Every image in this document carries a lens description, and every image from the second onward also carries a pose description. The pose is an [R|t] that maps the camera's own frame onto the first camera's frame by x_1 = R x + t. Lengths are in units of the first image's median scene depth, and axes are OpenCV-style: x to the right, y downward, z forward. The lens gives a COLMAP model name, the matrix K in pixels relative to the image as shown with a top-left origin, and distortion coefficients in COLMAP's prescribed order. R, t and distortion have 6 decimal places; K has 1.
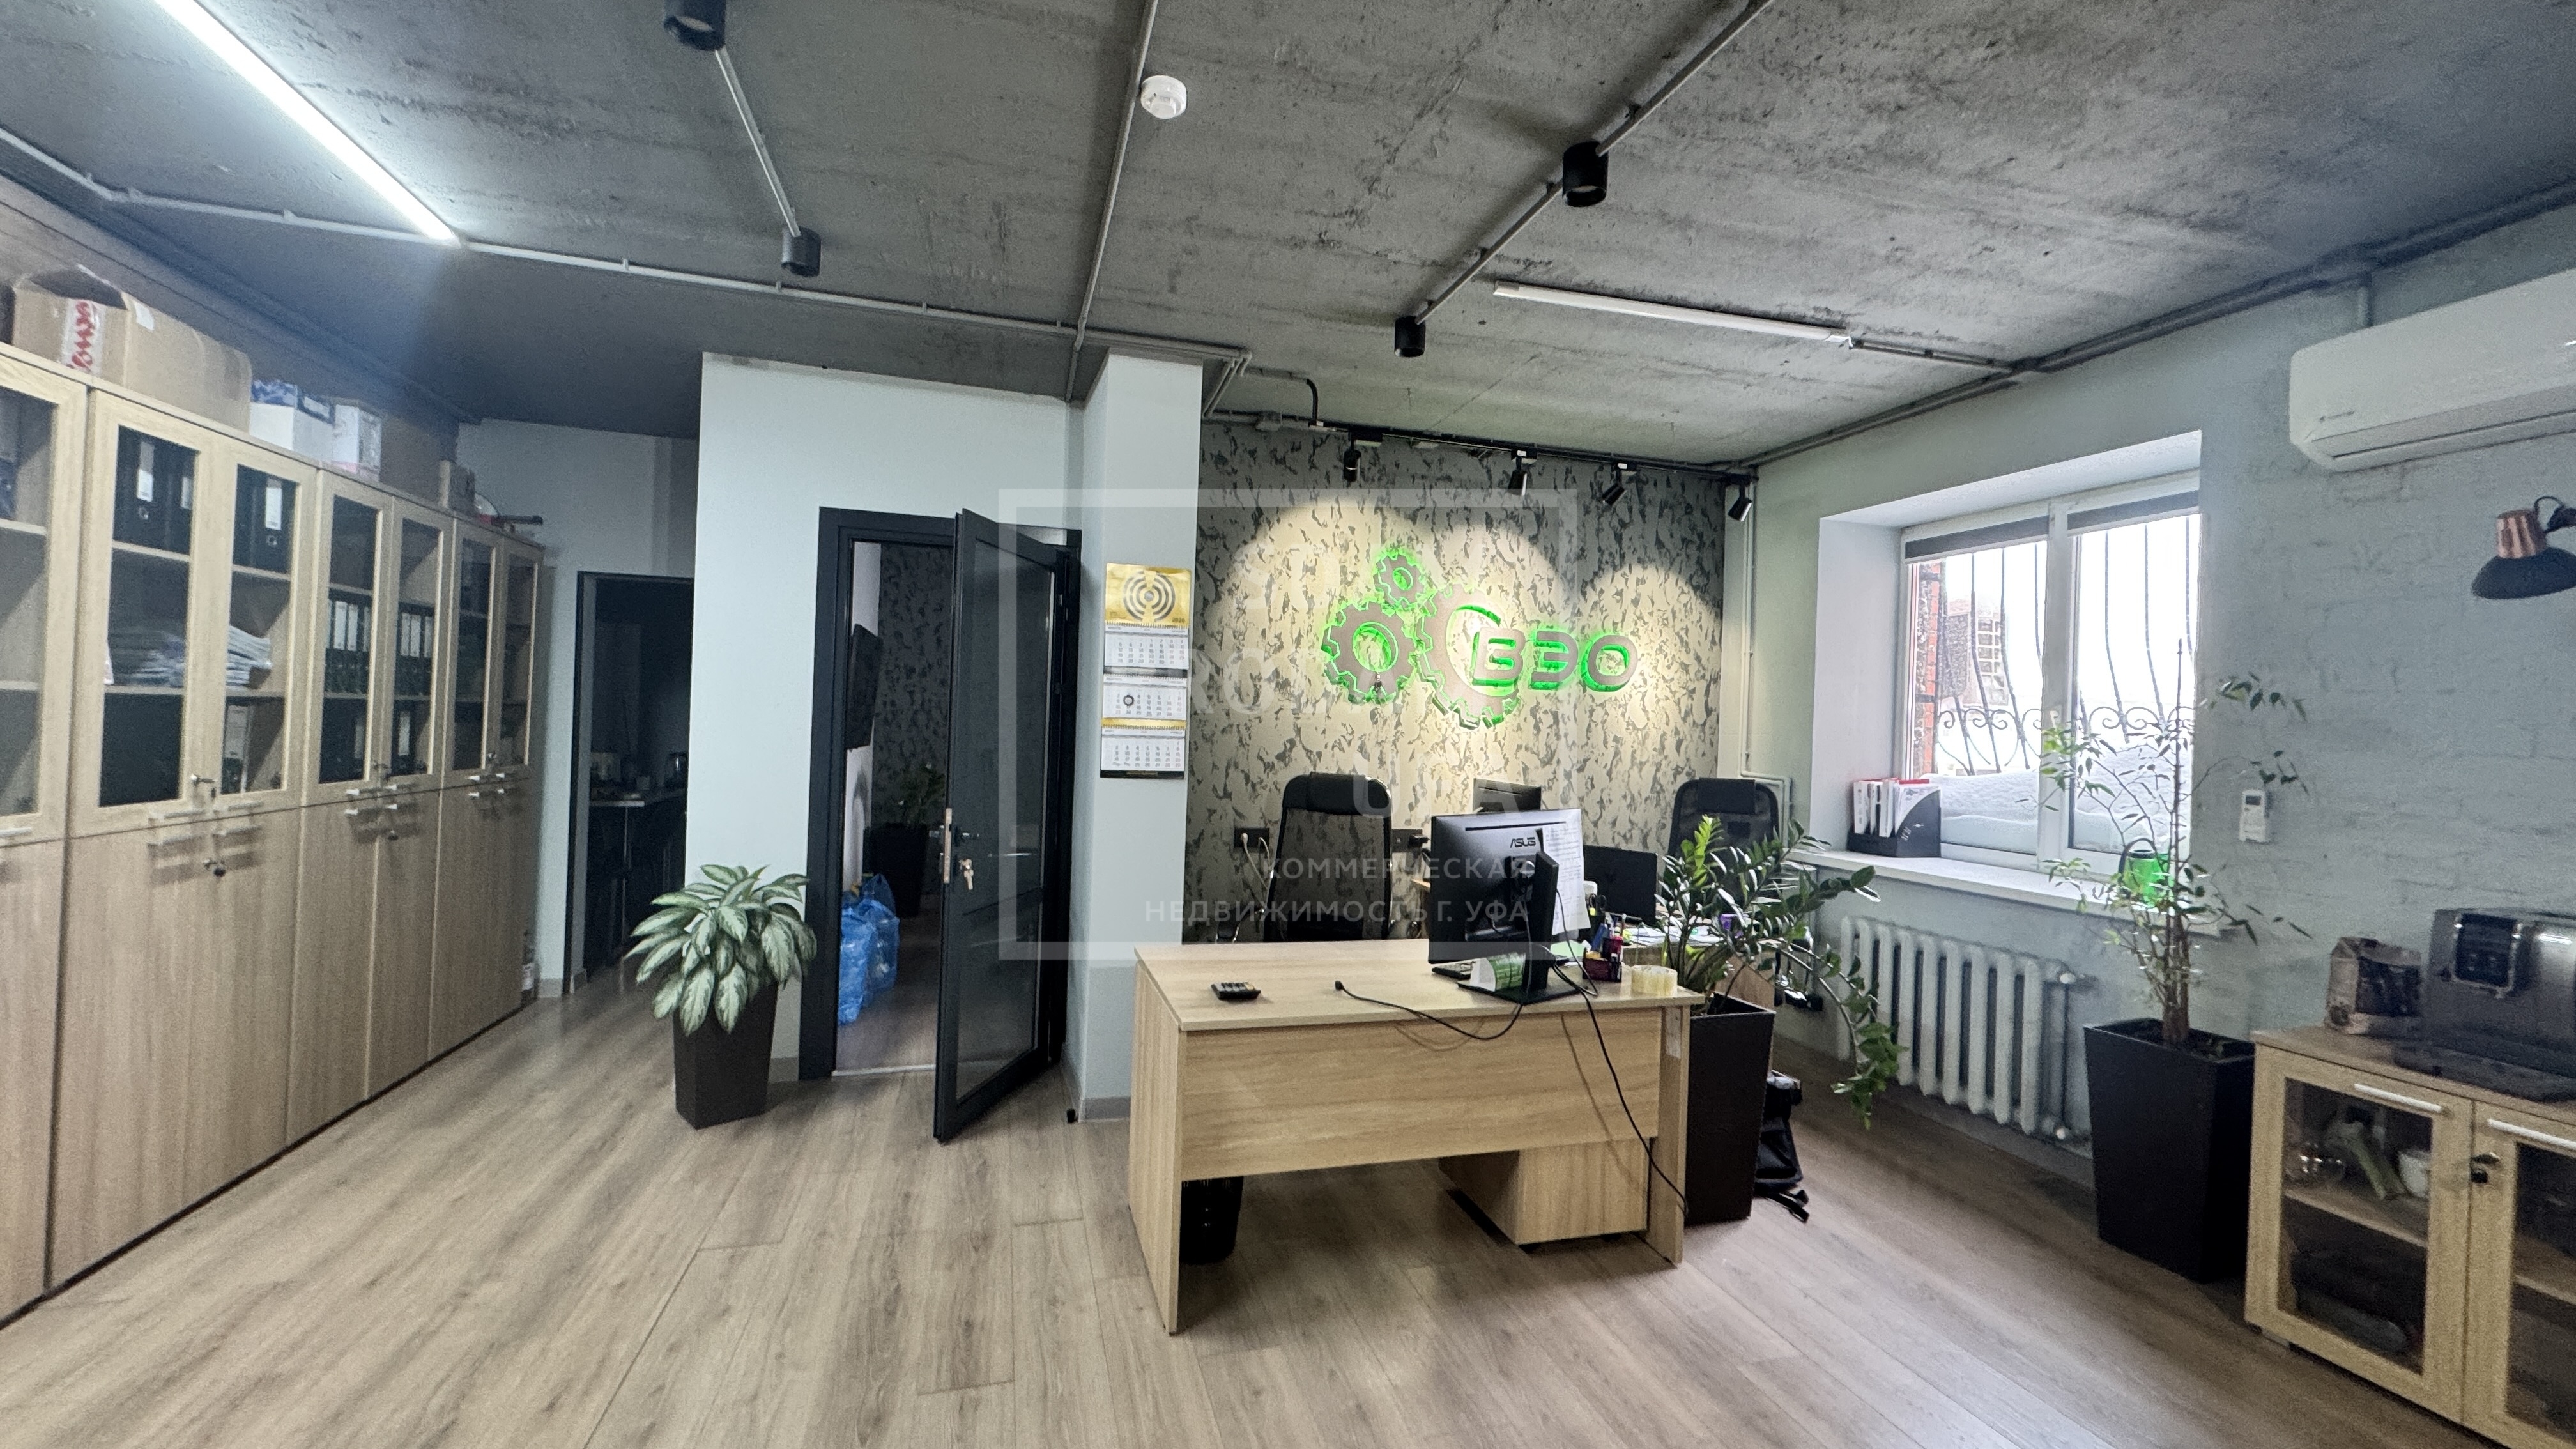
lens RADIAL K [[1021.9, 0, 1274.9], [0, 1021.9, 716.5], [0, 0, 1]] dist [-0.000564, 0.000287]
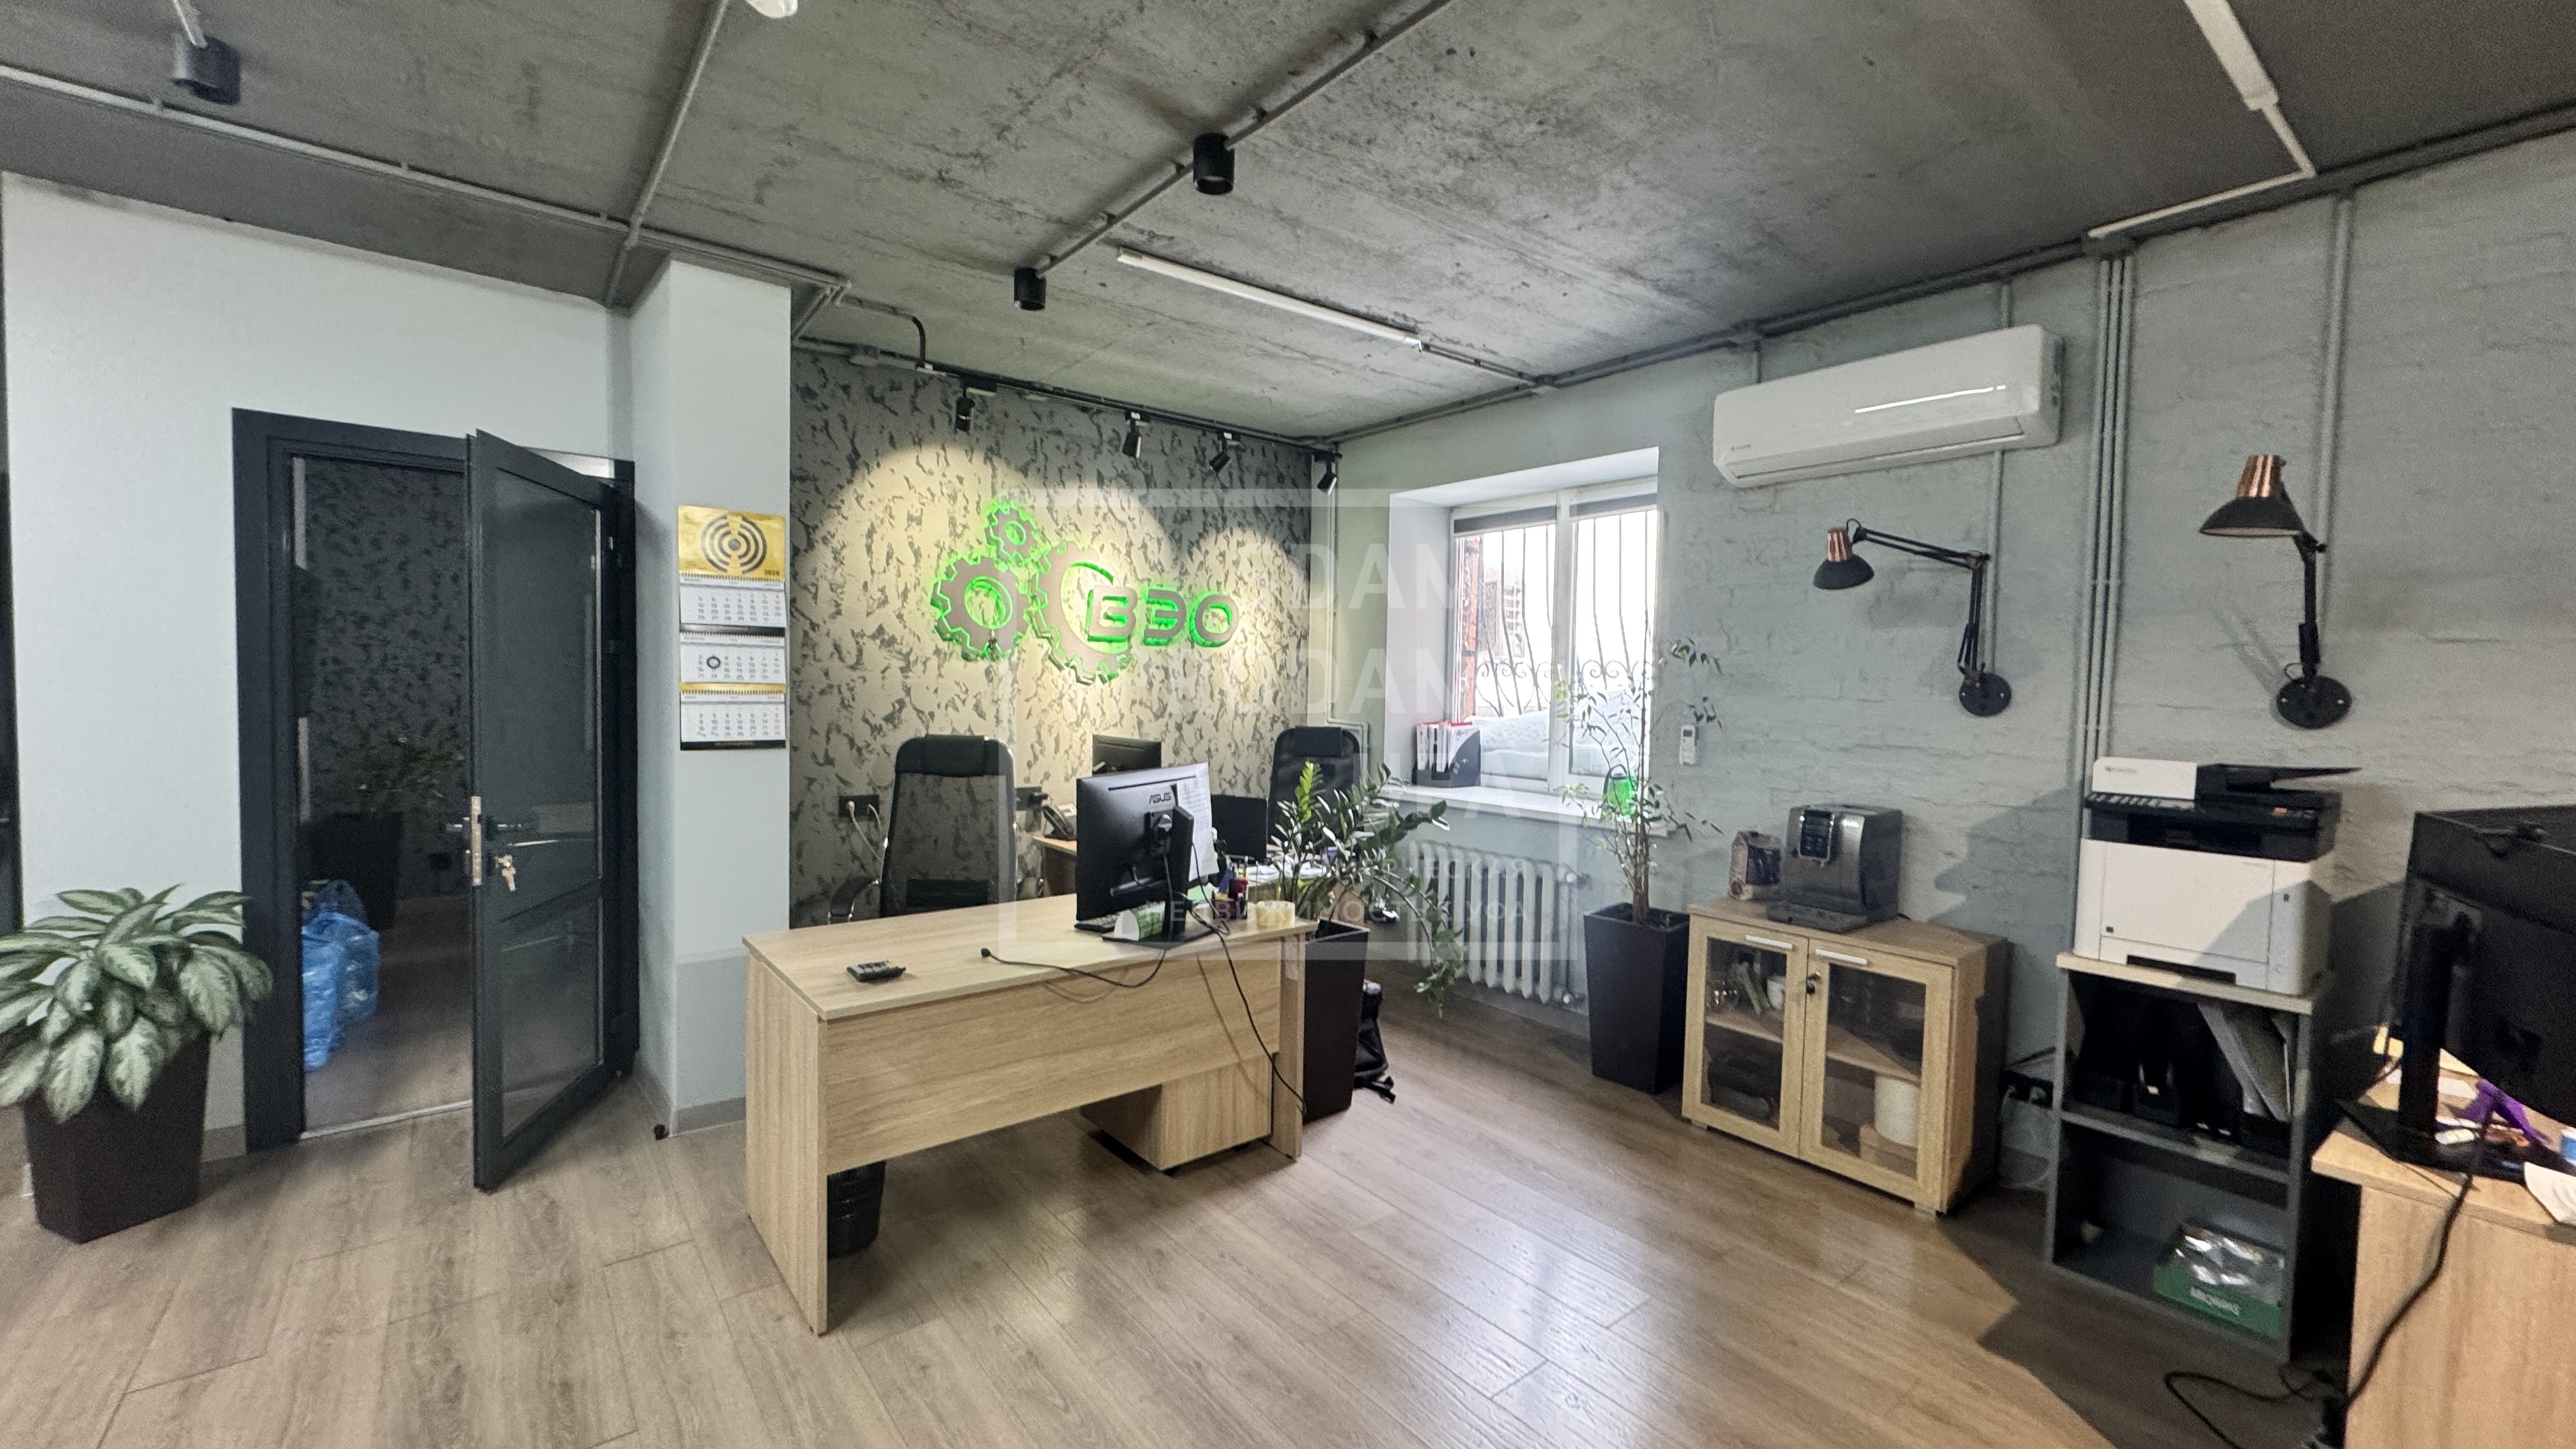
lens RADIAL K [[1021.9, 0, 1284.6], [0, 1021.9, 717.4], [0, 0, 1]] dist [-0.000564, 0.000287]
pose [[0.919730, -0.029335, 0.391455, -0.046191], [0.009263, 0.998548, 0.053067, -0.013785], [-0.392443, -0.045182, 0.918666, -0.016086]]
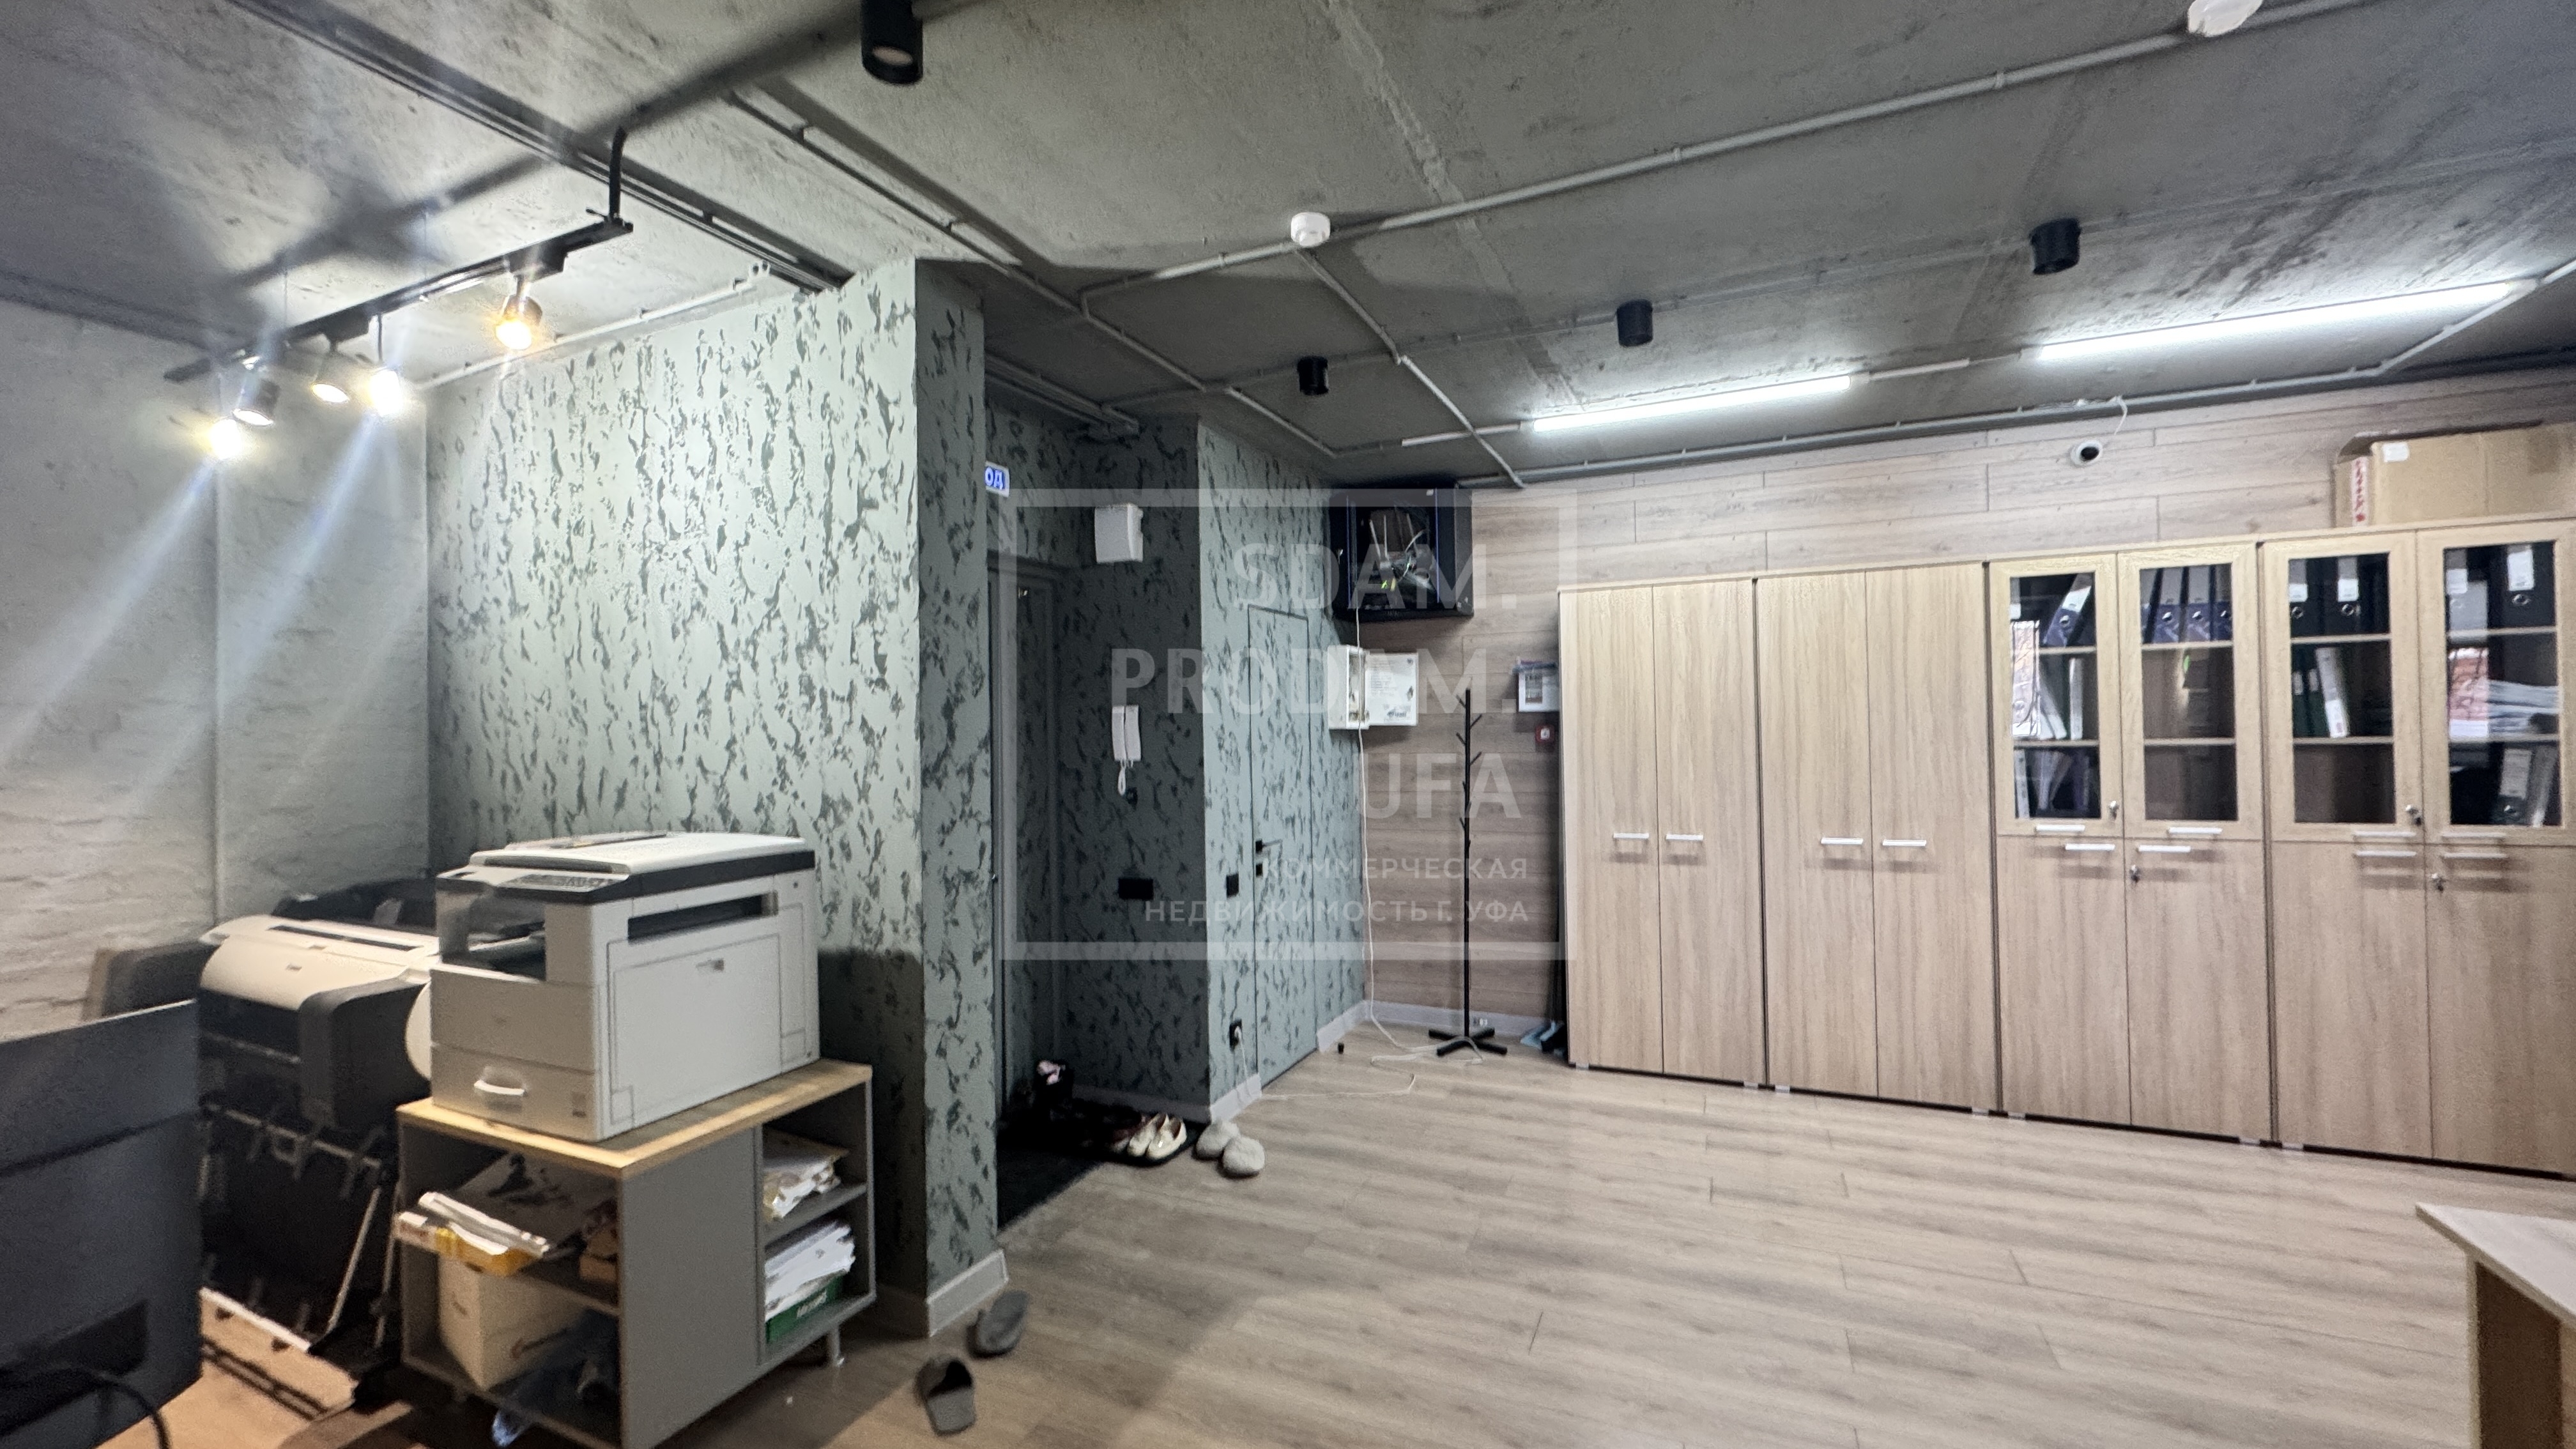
lens RADIAL K [[1021.9, 0, 1277.9], [0, 1021.9, 725.2], [0, 0, 1]] dist [-0.000564, 0.000287]
pose [[-0.642744, -0.025565, -0.765655, 0.736279], [0.002706, 0.999361, -0.035640, -0.001774], [0.766076, -0.024979, -0.642264, 0.681844]]
